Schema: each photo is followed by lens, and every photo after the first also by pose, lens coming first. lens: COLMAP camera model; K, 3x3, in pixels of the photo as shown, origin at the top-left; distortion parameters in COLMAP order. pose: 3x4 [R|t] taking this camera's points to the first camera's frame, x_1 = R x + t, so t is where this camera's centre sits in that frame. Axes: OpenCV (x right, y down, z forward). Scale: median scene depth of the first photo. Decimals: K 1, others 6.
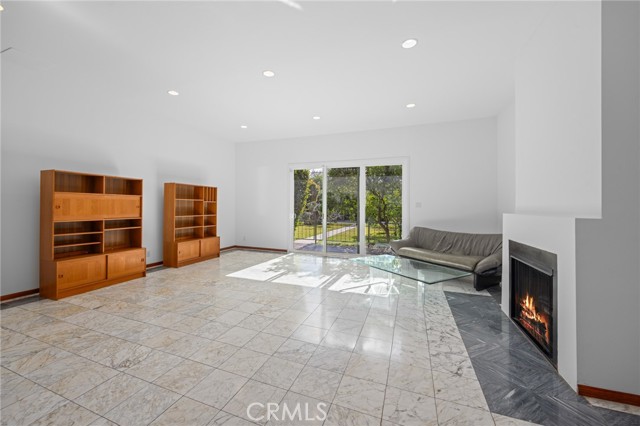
lens RADIAL K [[250.5, 0, 317.9], [0, 250.5, 206.6], [0, 0, 1]] dist [0.000038, 0.000016]
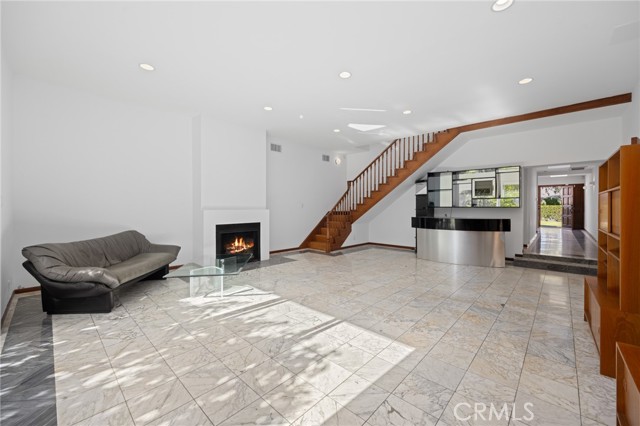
lens RADIAL K [[250.5, 0, 321.7], [0, 250.5, 208.8], [0, 0, 1]] dist [0.000038, 0.000016]
pose [[-0.918326, -0.012643, 0.395624, -0.539655], [-0.006440, 0.999835, 0.017002, -0.011060], [-0.395774, 0.013065, -0.918255, 2.059552]]
